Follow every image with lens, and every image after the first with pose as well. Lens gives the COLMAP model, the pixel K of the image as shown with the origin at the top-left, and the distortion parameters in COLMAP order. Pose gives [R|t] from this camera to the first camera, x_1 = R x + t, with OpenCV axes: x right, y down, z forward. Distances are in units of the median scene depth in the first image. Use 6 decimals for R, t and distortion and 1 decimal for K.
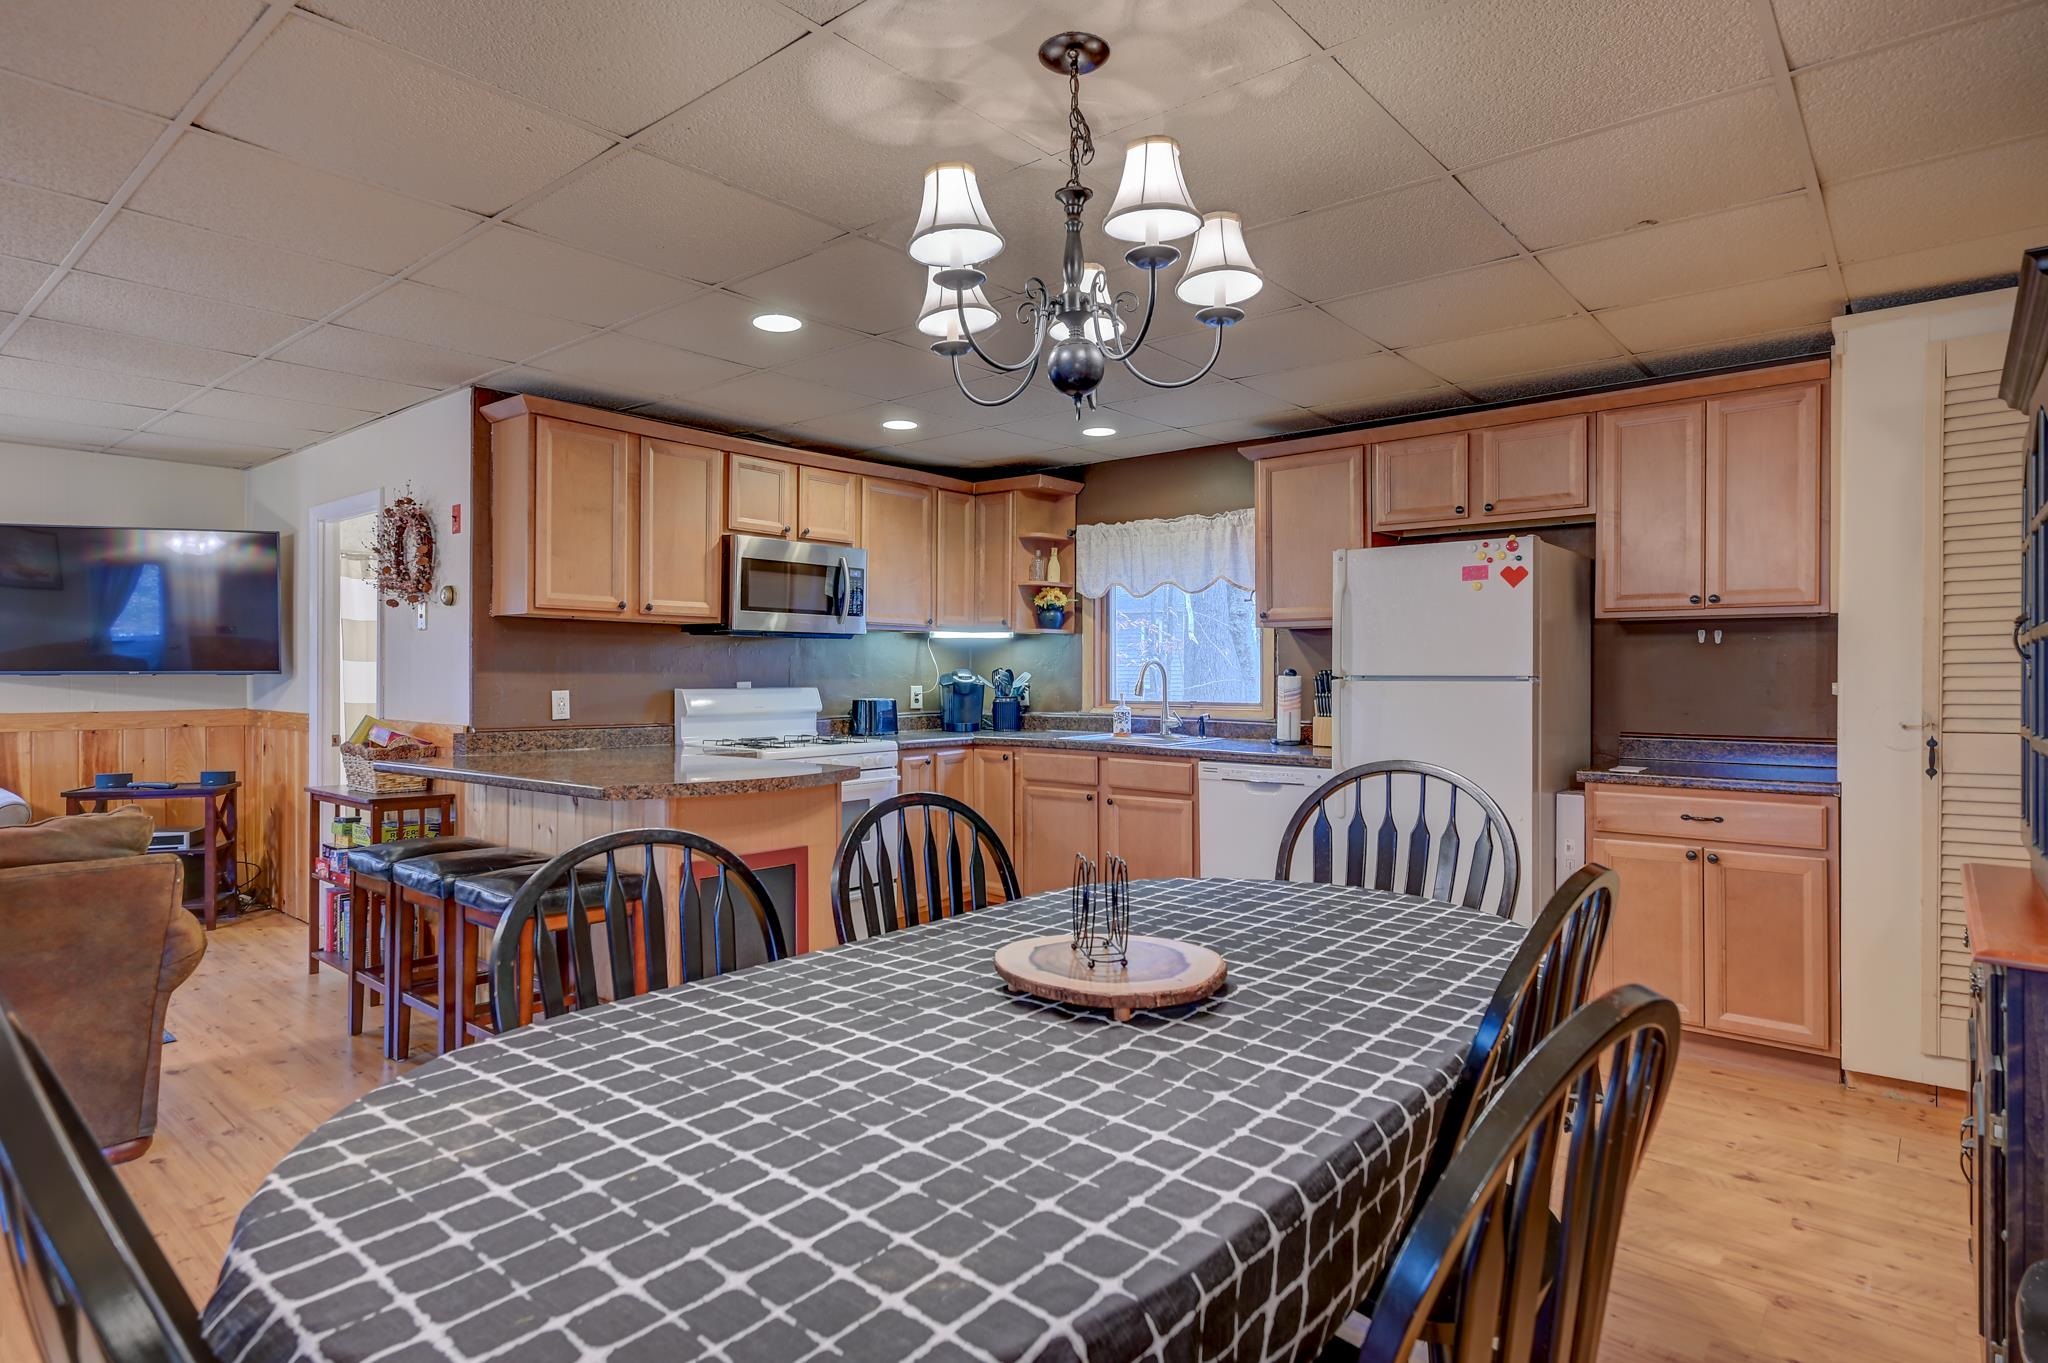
lens RADIAL K [[1089.7, 0, 1027.1], [0, 1089.7, 672.8], [0, 0, 1]] dist [0.003094, 0.000260]
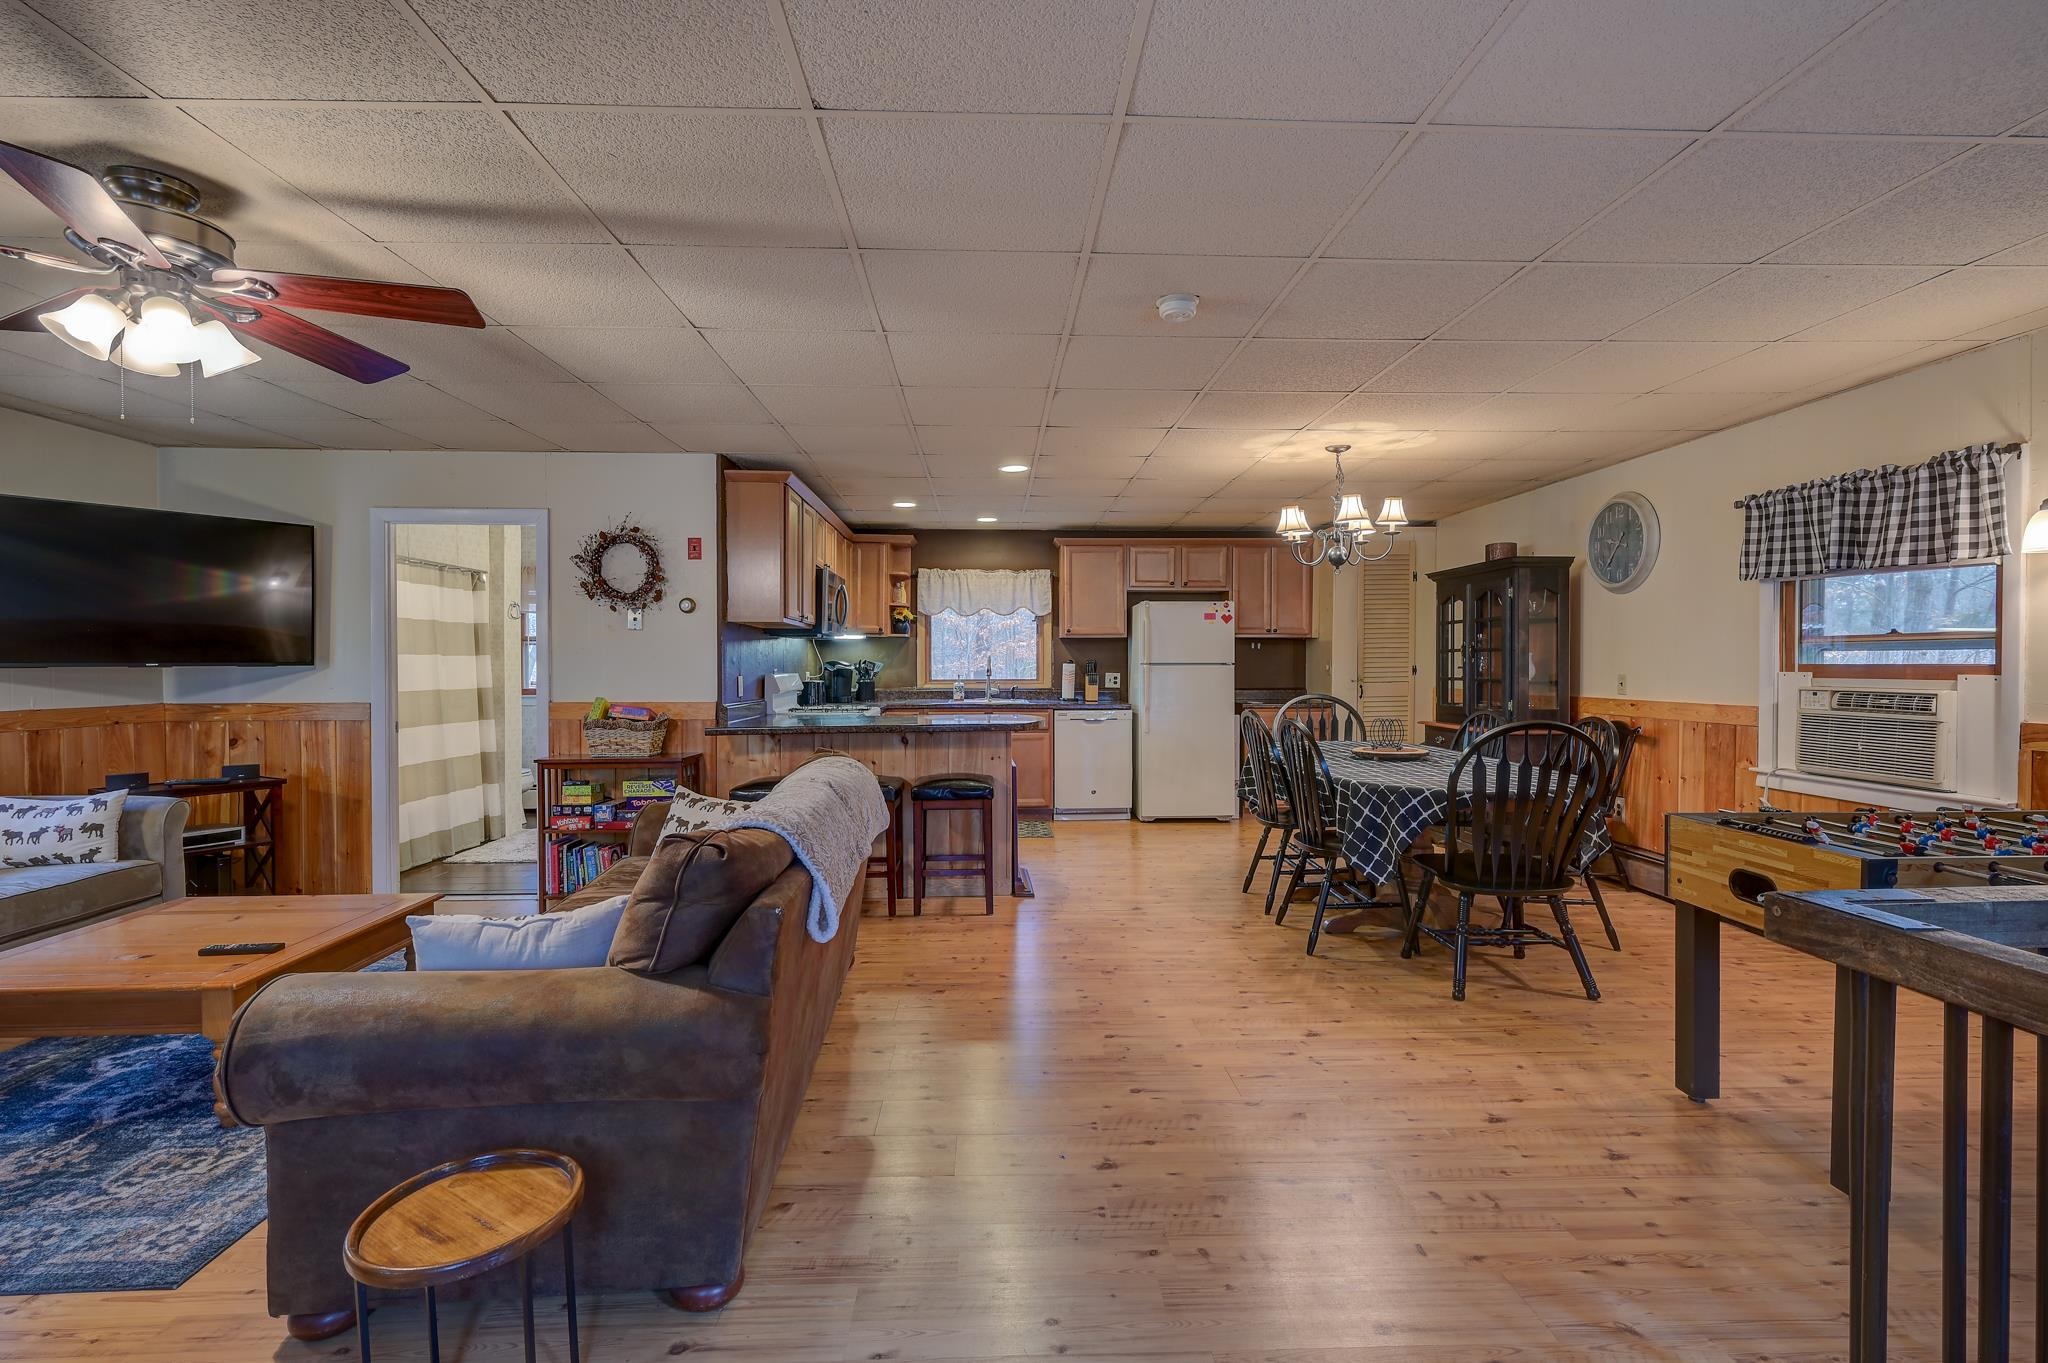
lens RADIAL K [[927.2, 0, 1020.6], [0, 927.2, 676.0], [0, 0, 1]] dist [-0.001177, 0.000099]
pose [[0.738073, -0.012963, 0.674596, -0.775734], [0.002374, 0.999859, 0.016615, -0.001842], [-0.674717, -0.010662, 0.738000, -0.087740]]
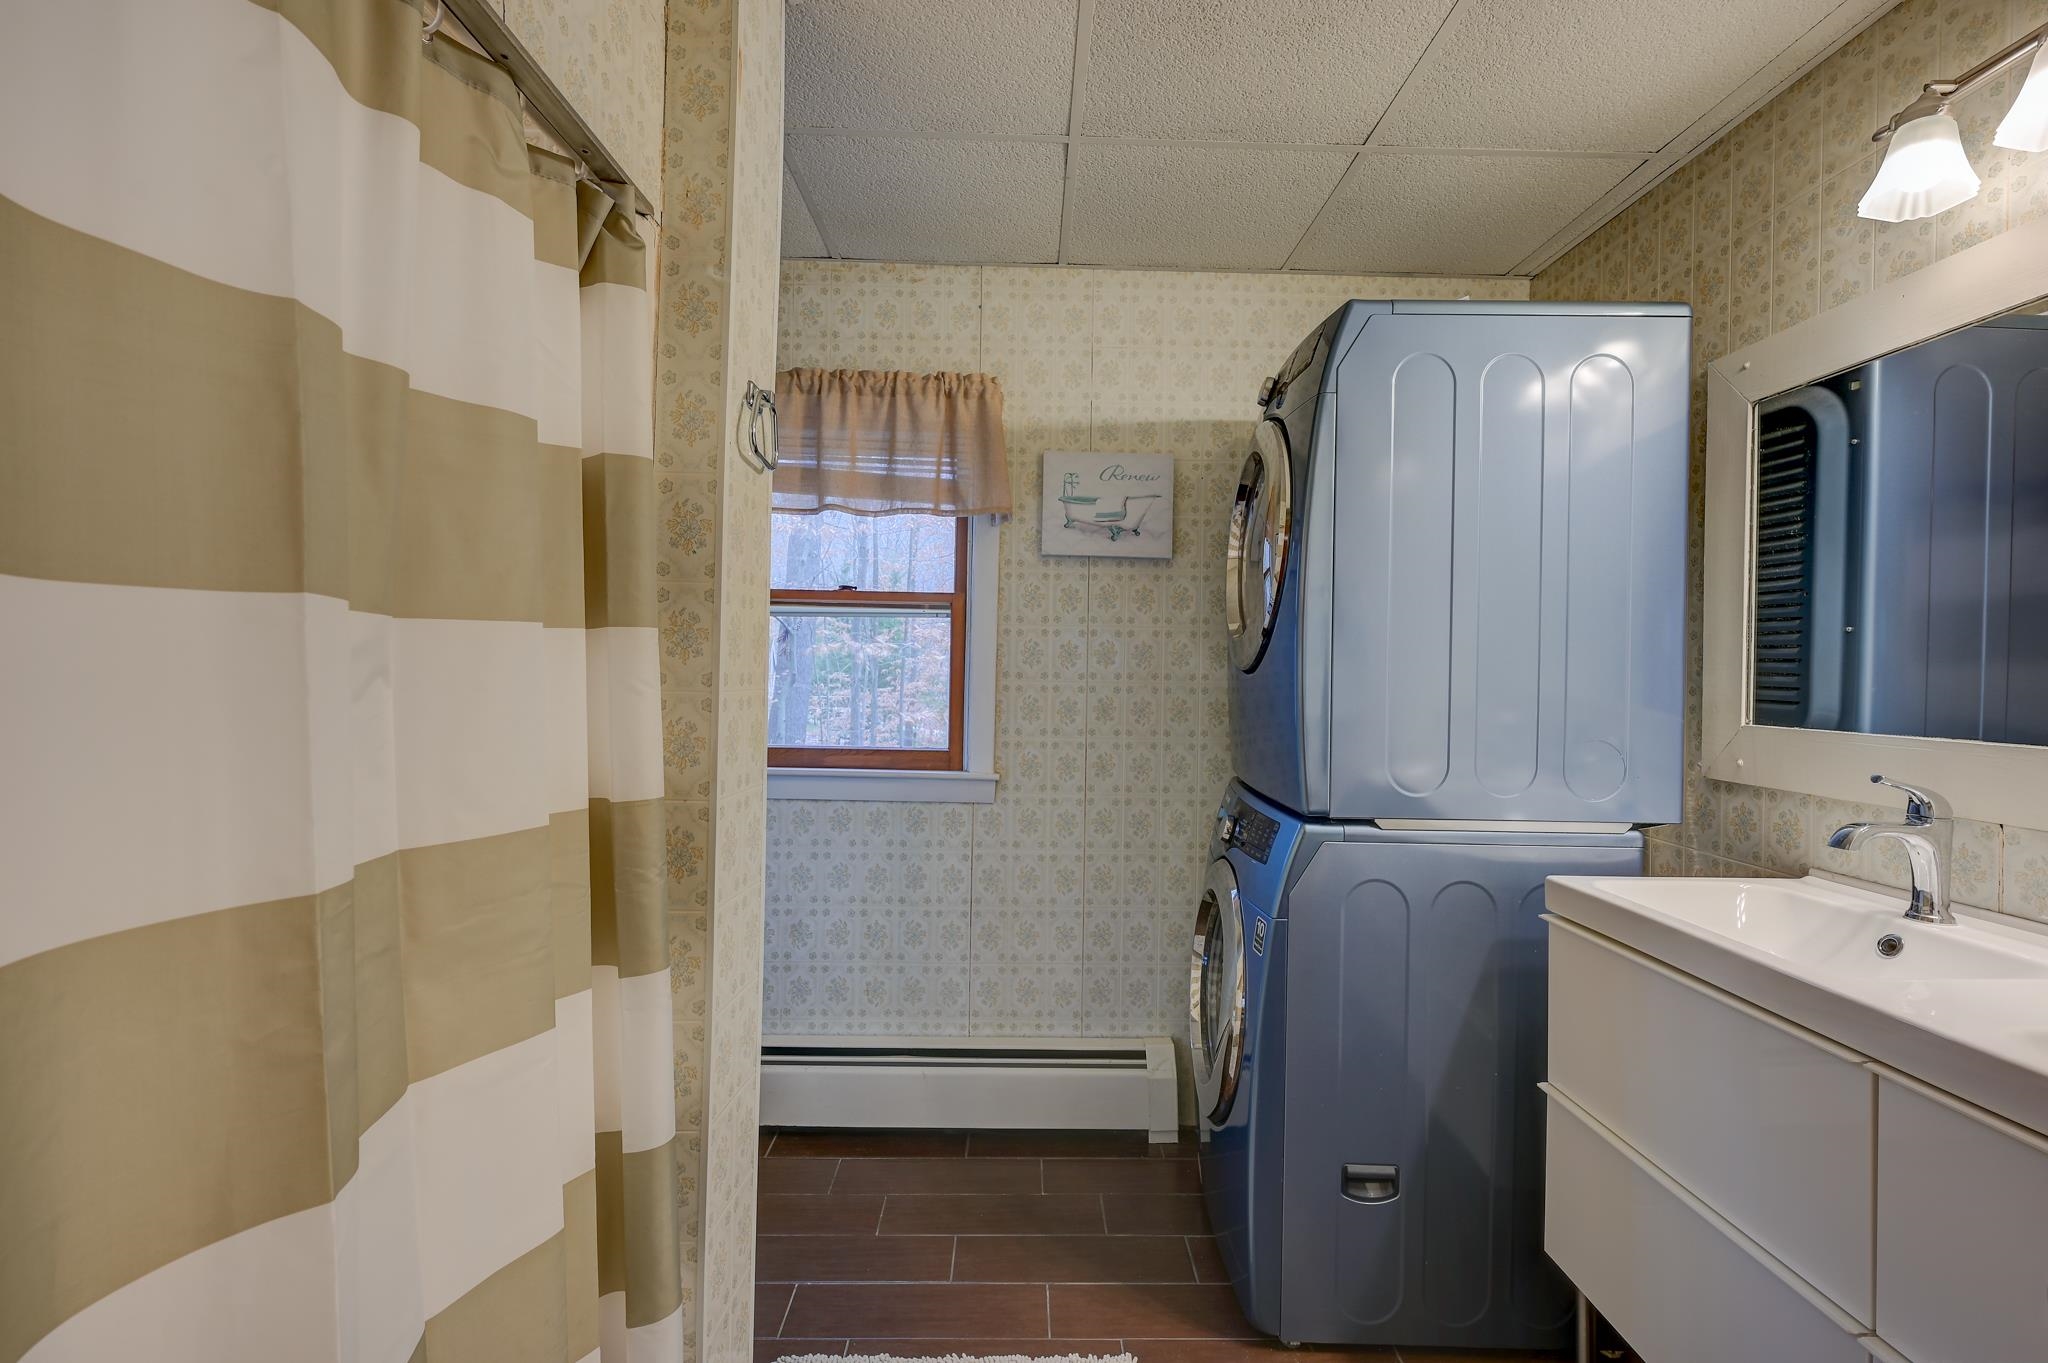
lens RADIAL K [[927.2, 0, 1027.5], [0, 927.2, 673.5], [0, 0, 1]] dist [-0.001177, 0.000099]
pose [[0.762335, 0.010124, 0.647103, -0.562300], [-0.017340, 0.999838, 0.004786, -0.002093], [-0.646950, -0.014869, 0.762387, 0.972845]]
